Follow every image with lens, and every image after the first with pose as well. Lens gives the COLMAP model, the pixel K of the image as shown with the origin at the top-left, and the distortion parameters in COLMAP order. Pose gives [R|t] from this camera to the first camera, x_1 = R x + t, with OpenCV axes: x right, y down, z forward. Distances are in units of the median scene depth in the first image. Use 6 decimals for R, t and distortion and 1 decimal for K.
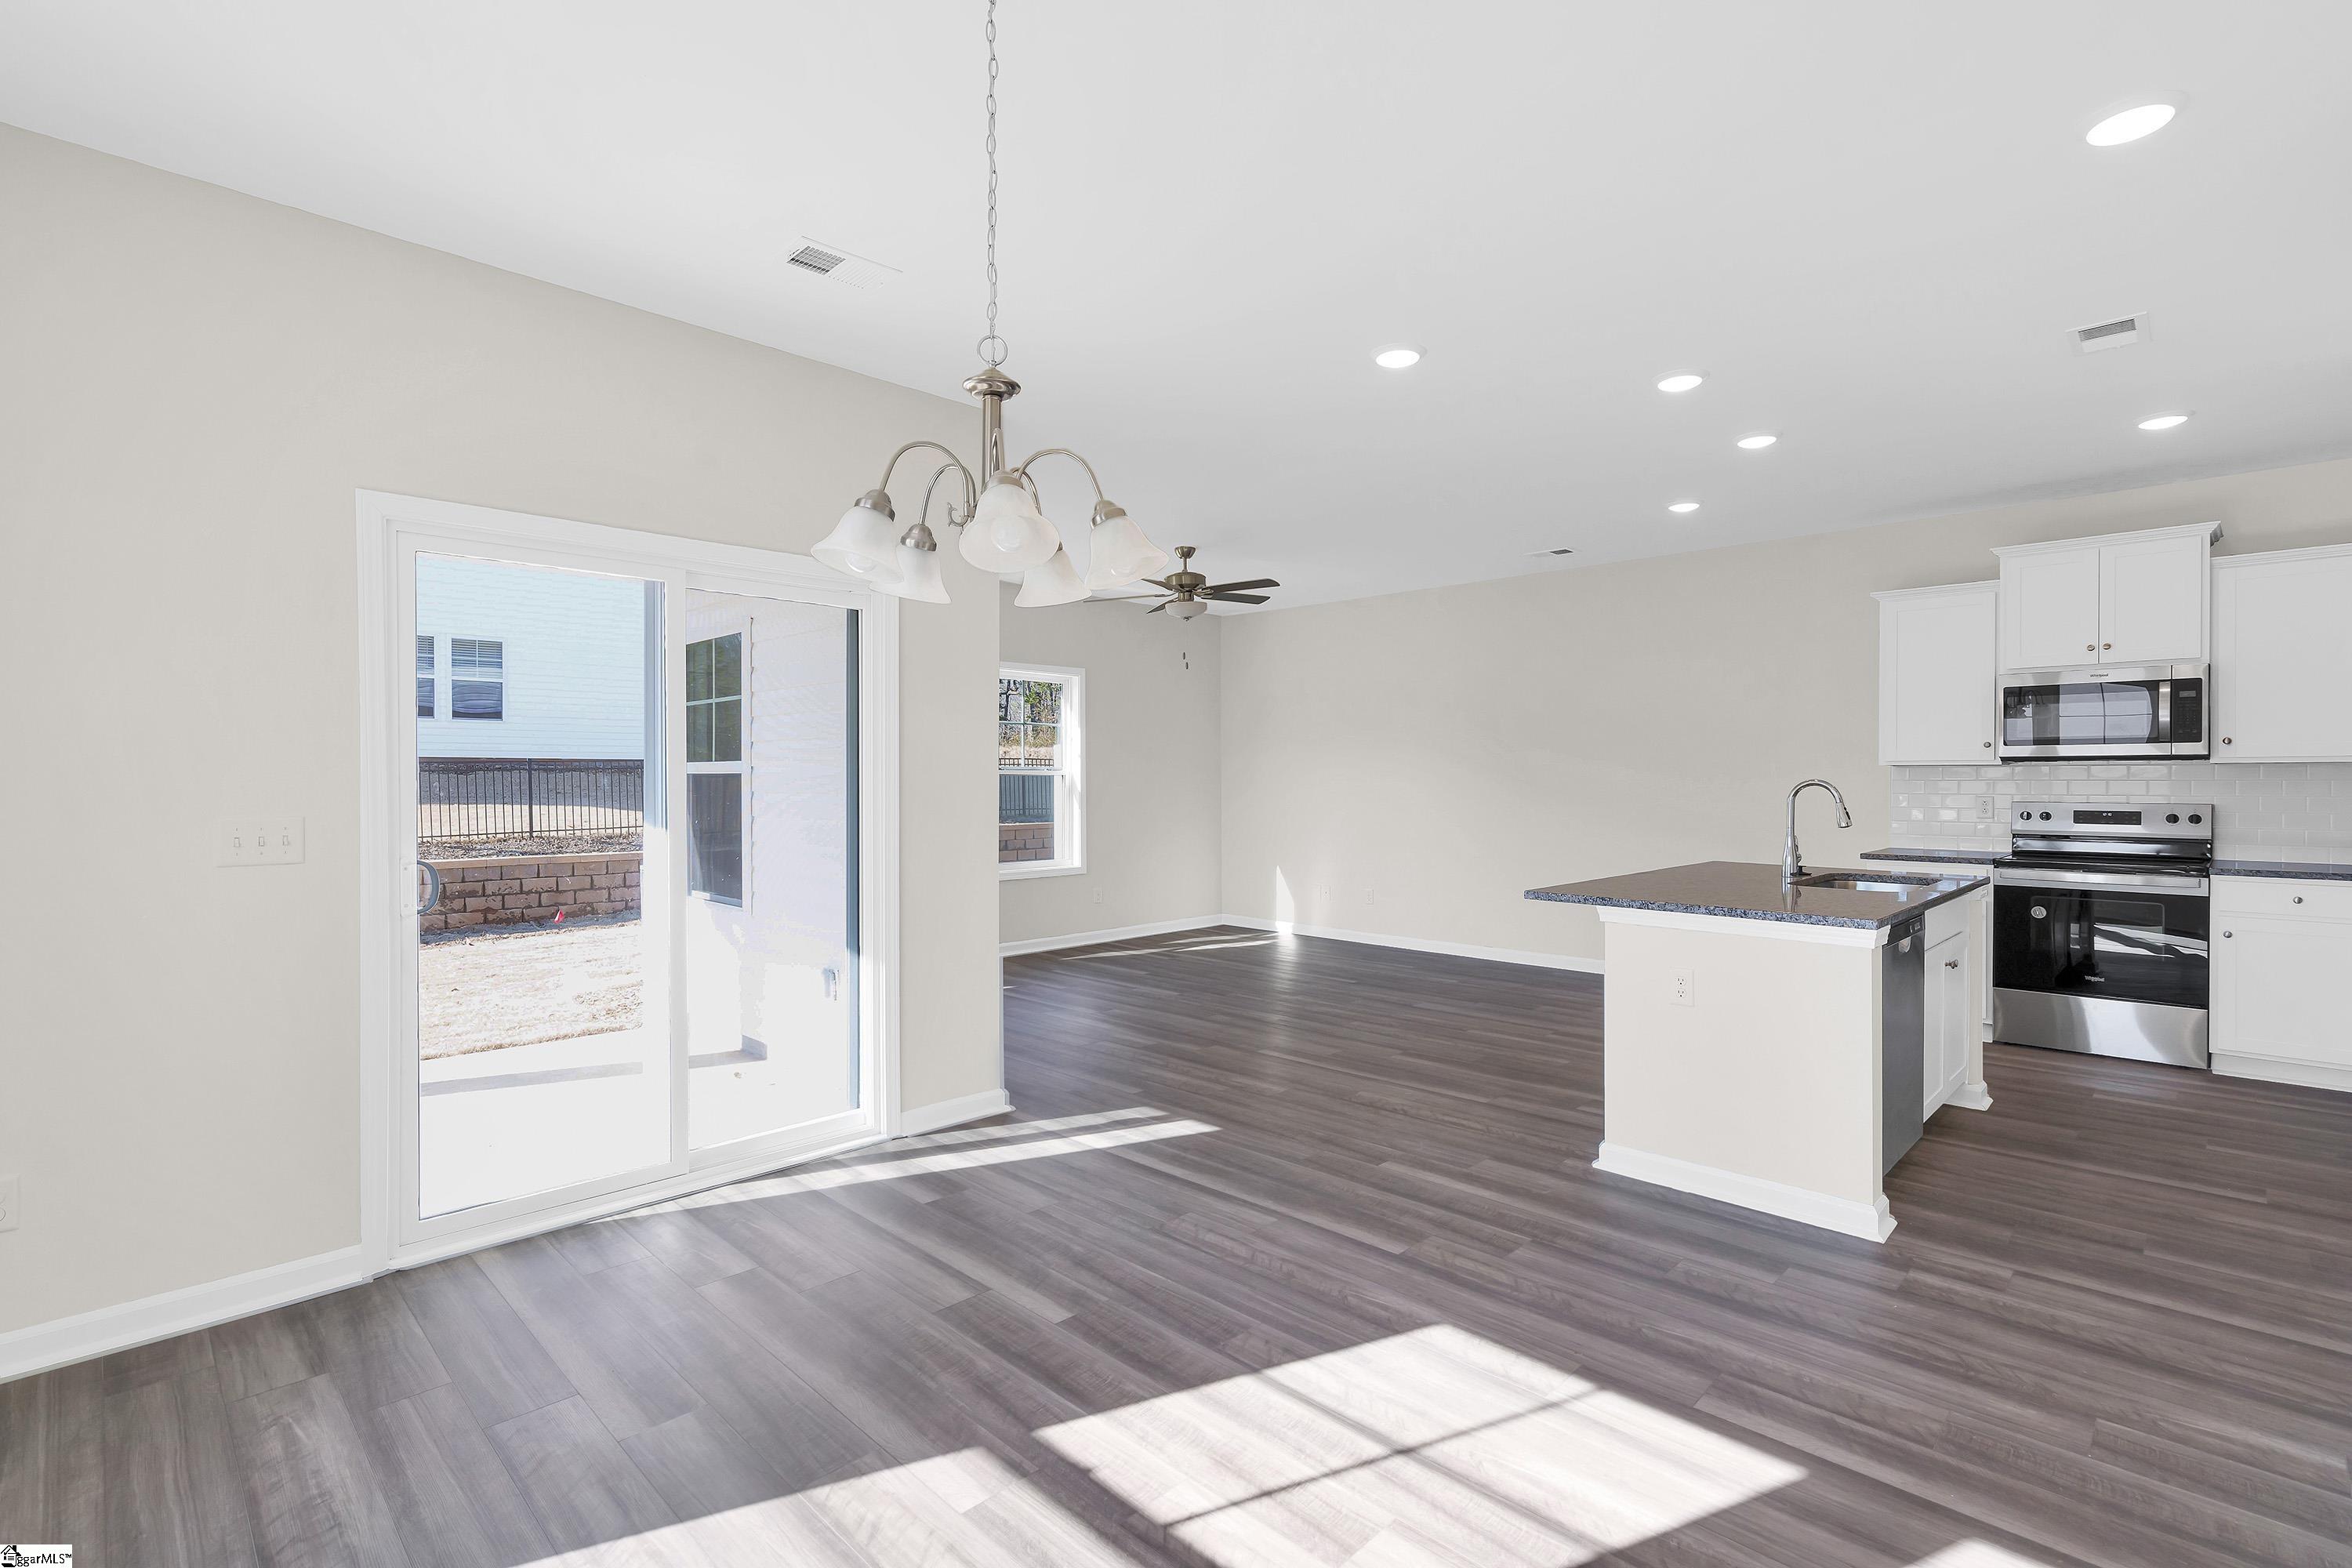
lens RADIAL K [[1058.4, 0, 1188.9], [0, 1058.4, 782.5], [0, 0, 1]] dist [0.002047, -0.000232]
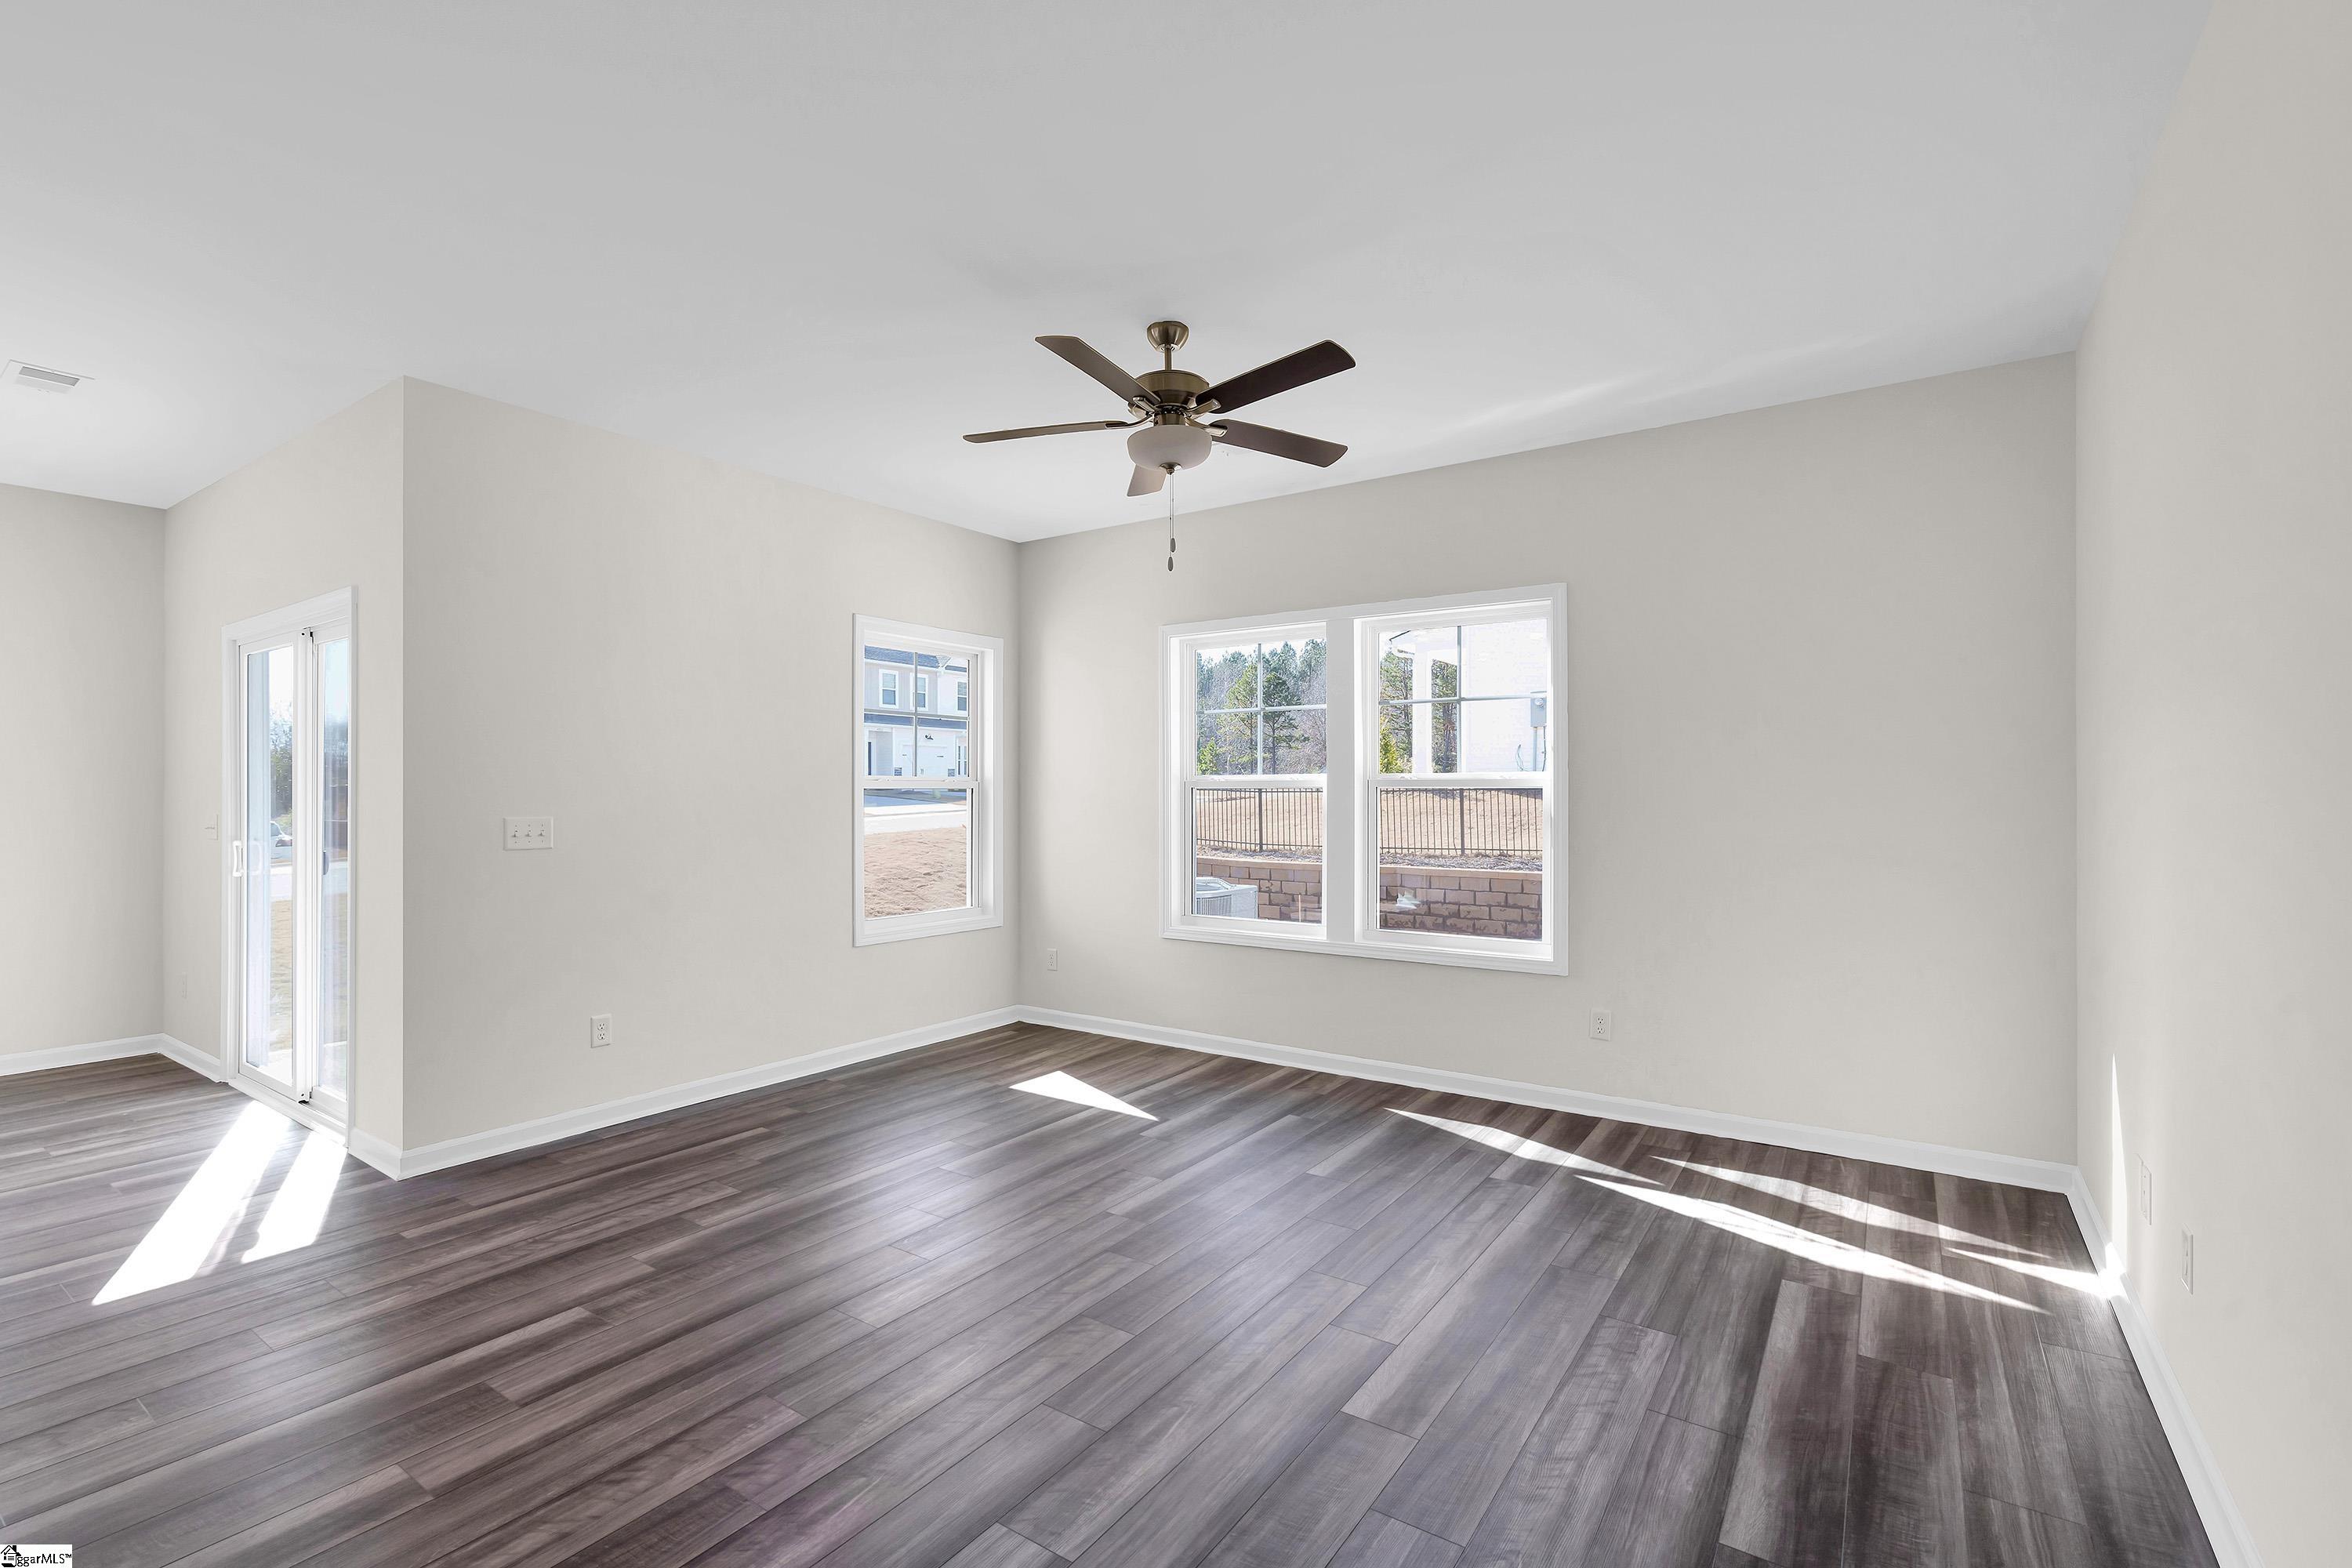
lens RADIAL K [[1058.4, 0, 1135.5], [0, 1058.4, 796.2], [0, 0, 1]] dist [0.002047, -0.000232]
pose [[0.142966, 0.002935, -0.989723, 1.574300], [0.004347, 0.999984, 0.003593, 0.005351], [0.989718, -0.004816, 0.142951, 3.046457]]
